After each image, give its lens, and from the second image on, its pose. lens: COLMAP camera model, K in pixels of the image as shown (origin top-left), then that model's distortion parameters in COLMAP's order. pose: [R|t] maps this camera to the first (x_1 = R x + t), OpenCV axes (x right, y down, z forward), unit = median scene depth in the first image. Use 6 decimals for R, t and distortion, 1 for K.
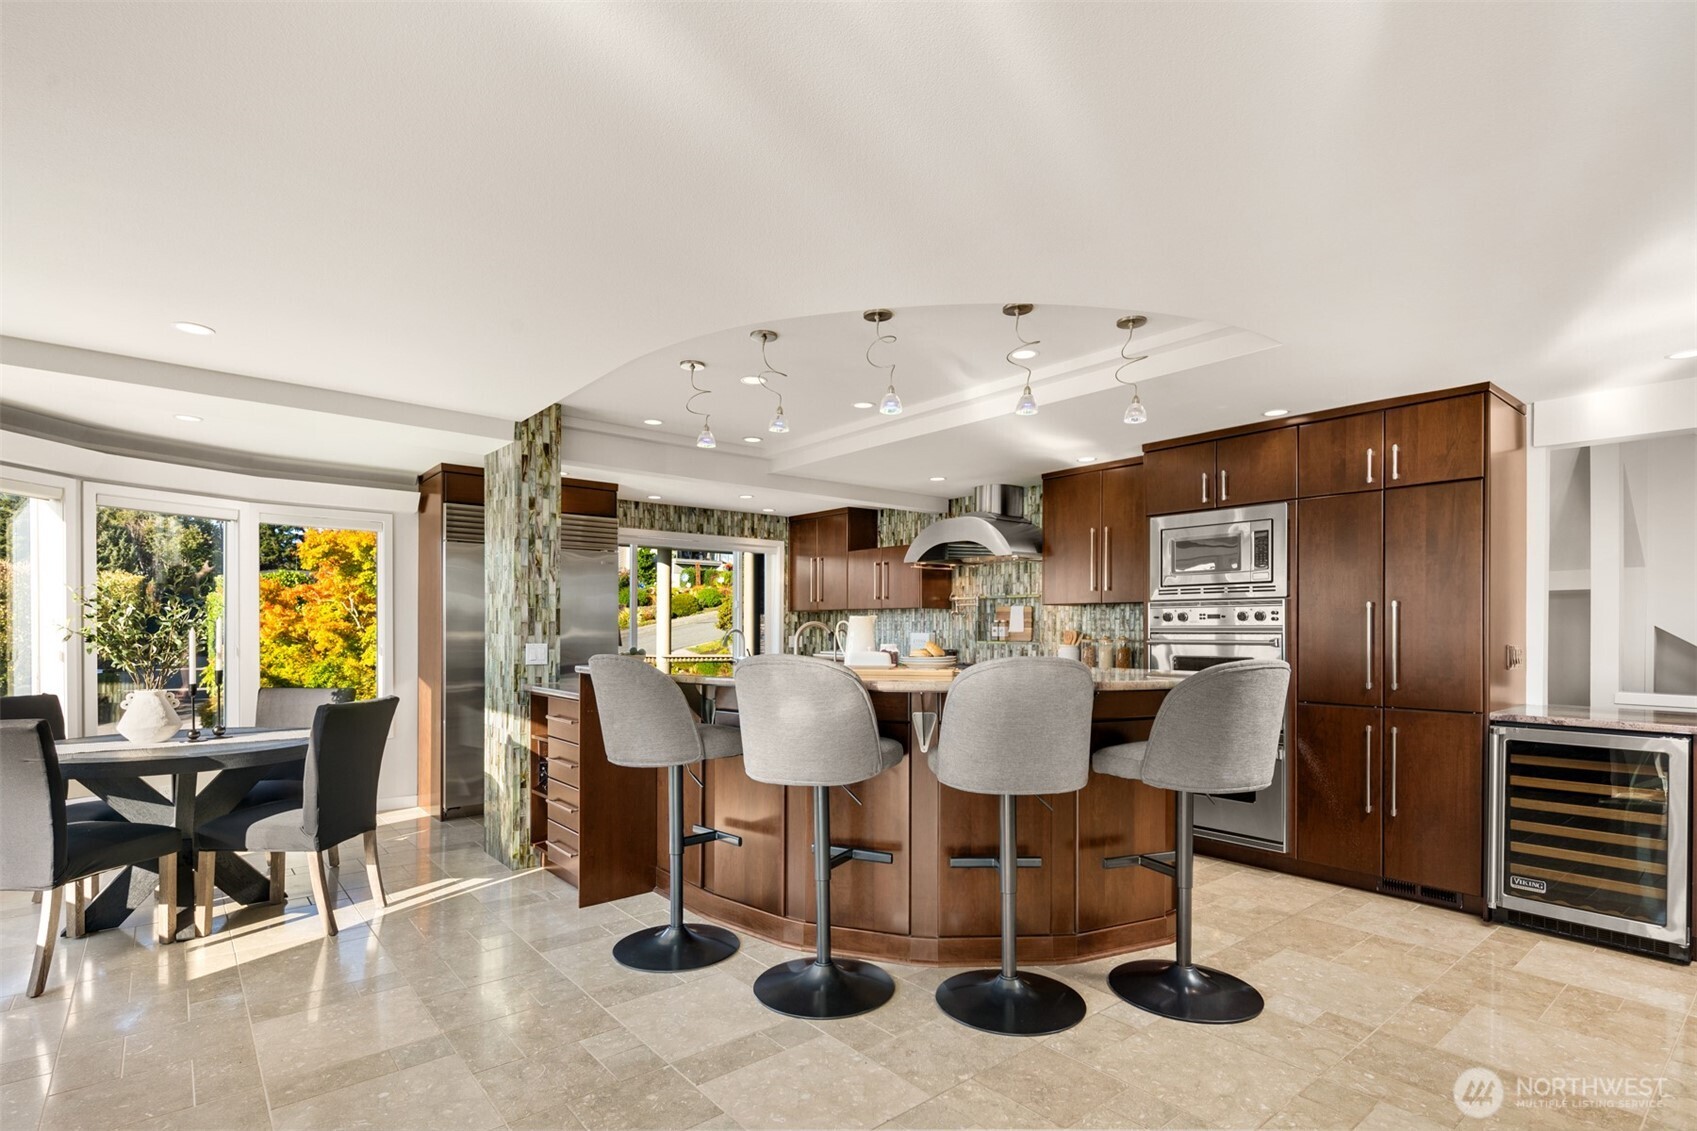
lens RADIAL K [[822.3, 0, 845.7], [0, 822.3, 624.1], [0, 0, 1]] dist [-0.017686, -0.000033]
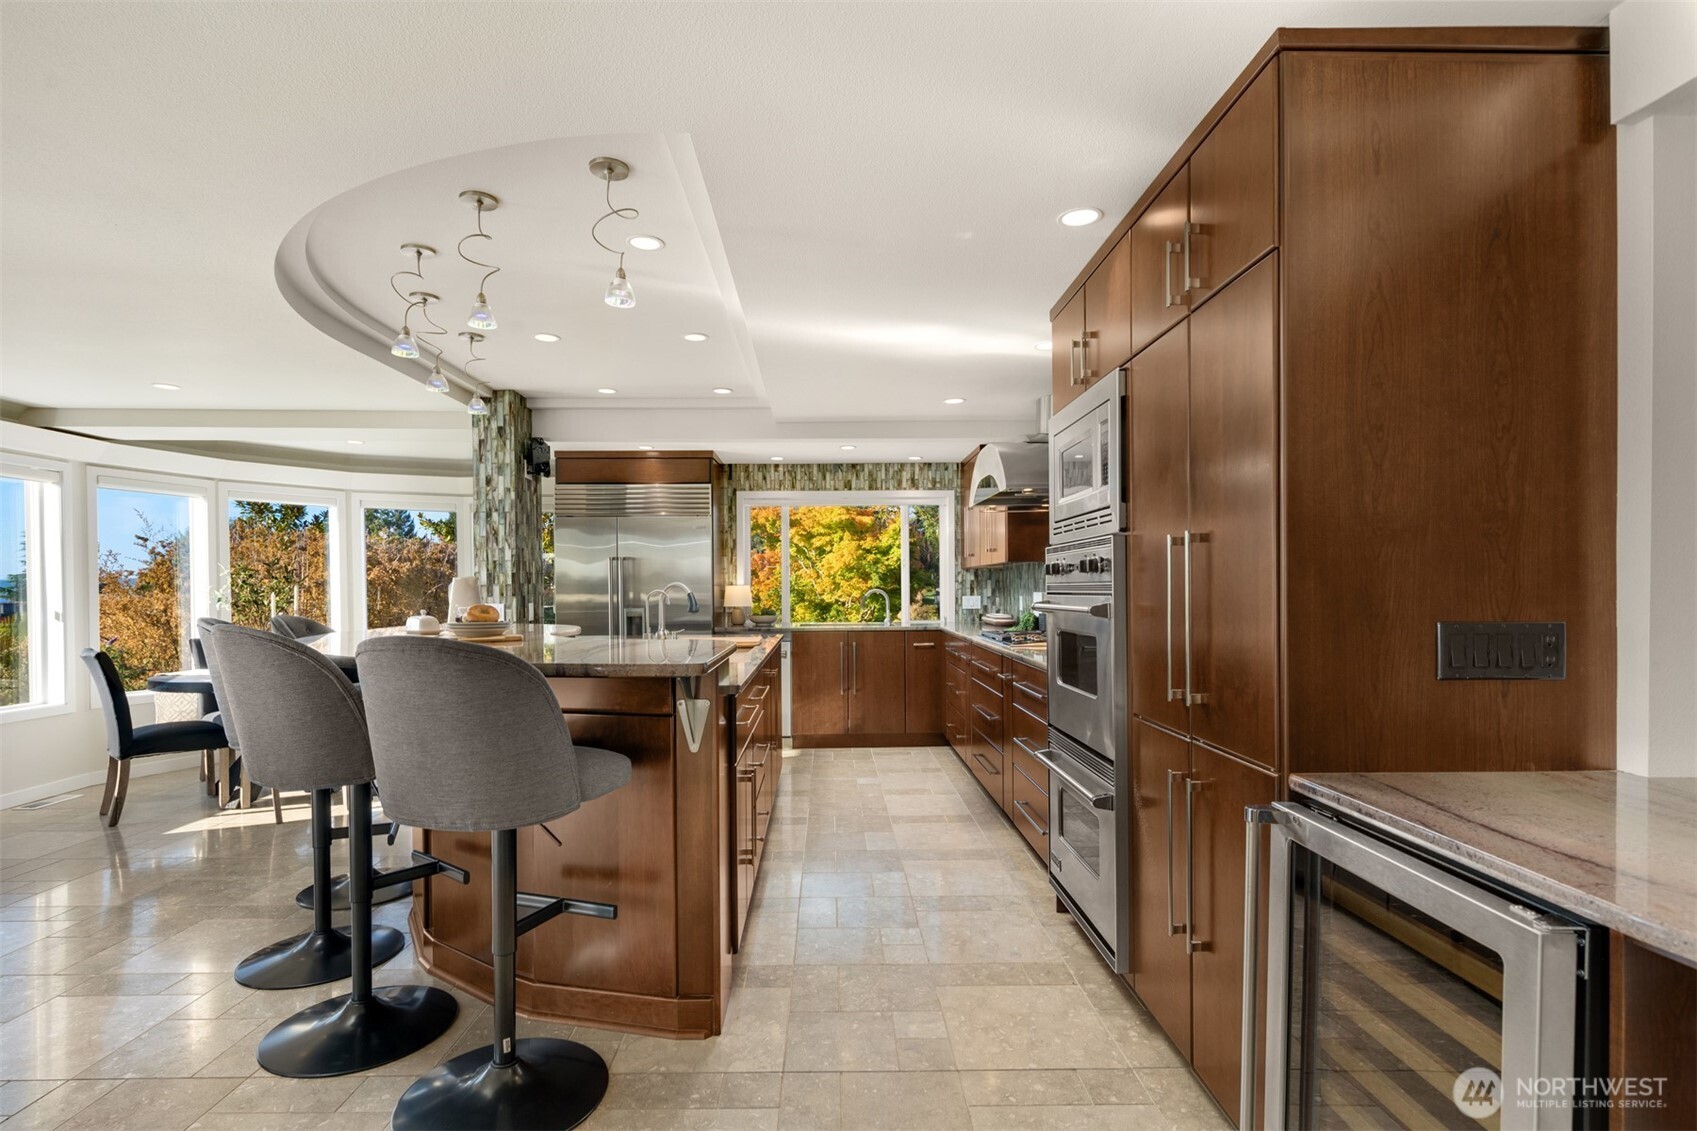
lens RADIAL K [[827.5, 0, 840.7], [0, 827.5, 583.1], [0, 0, 1]] dist [0.000662, 0.000380]
pose [[0.775667, -0.010739, -0.631051, 0.448311], [0.010023, 0.999939, -0.004697, 0.003105], [0.631063, -0.002681, 0.775727, 0.257800]]
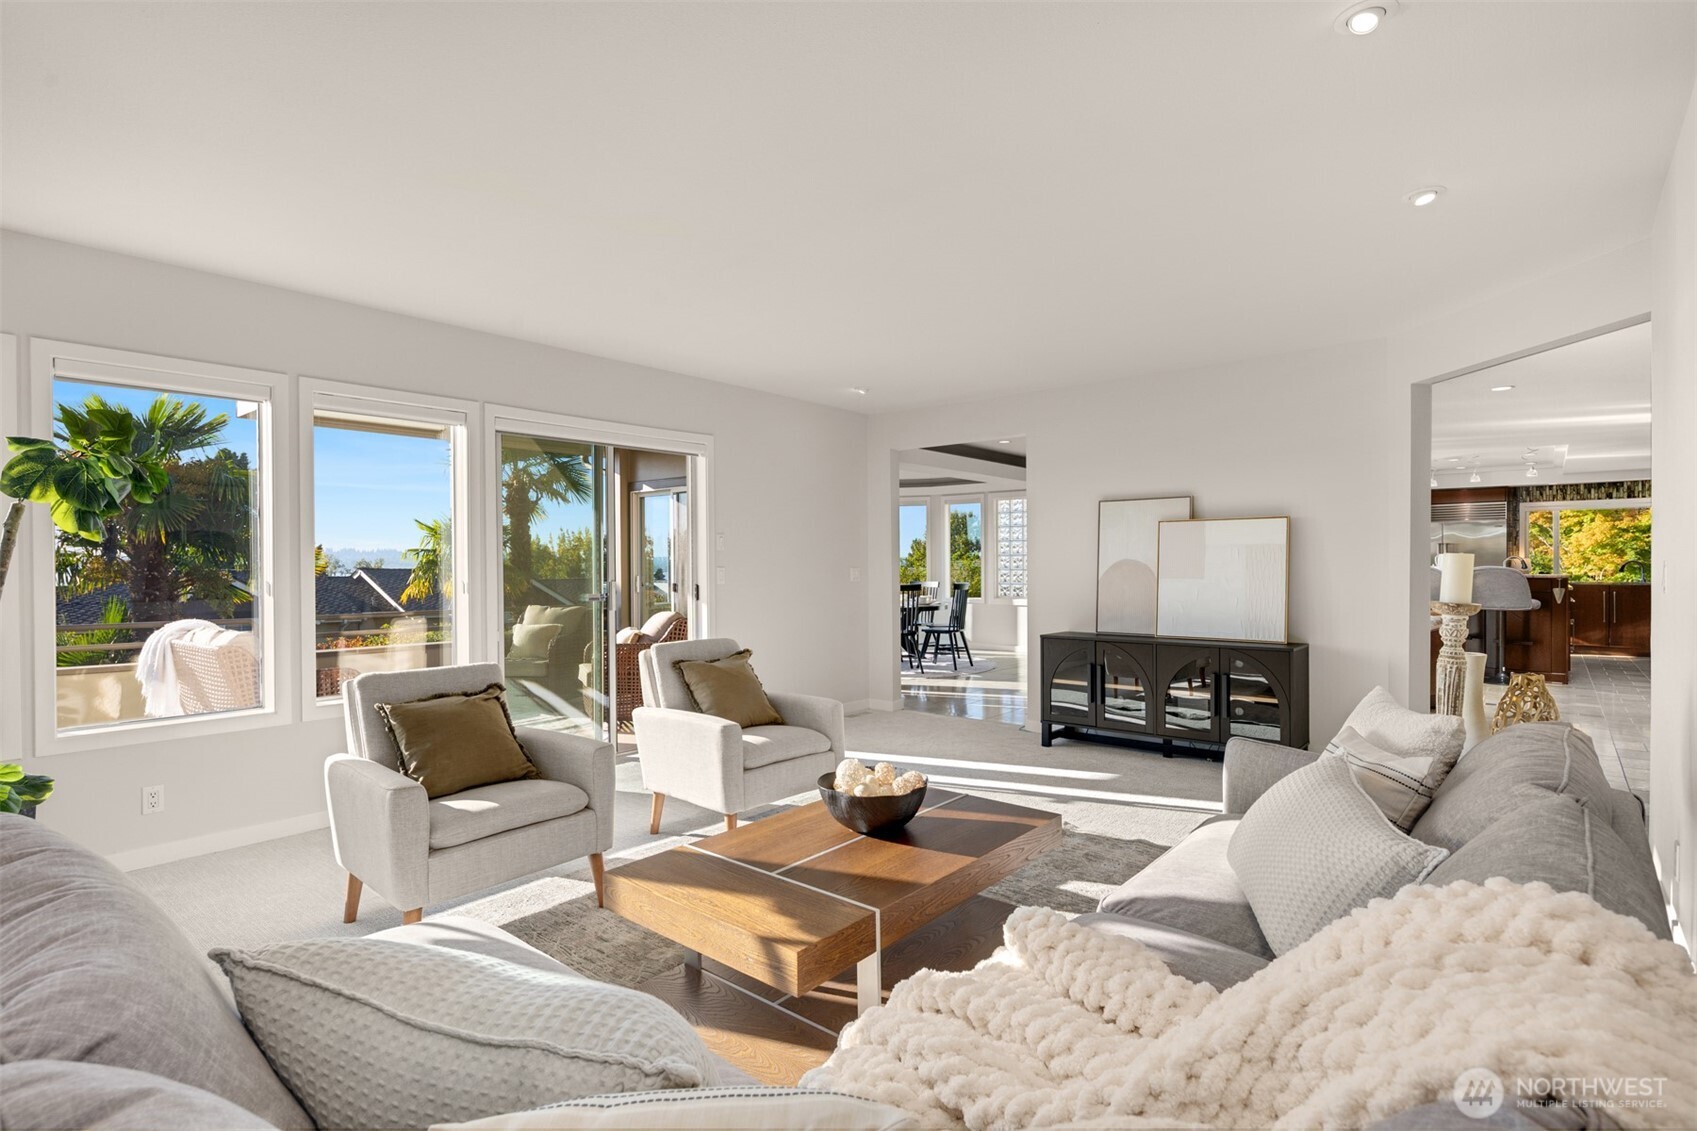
lens RADIAL K [[827.5, 0, 840.7], [0, 827.5, 583.1], [0, 0, 1]] dist [0.000662, 0.000380]
pose [[0.164676, 0.015838, -0.986221, 1.179855], [0.004443, 0.999849, 0.016799, 0.015798], [0.986338, -0.007148, 0.164581, -0.714231]]
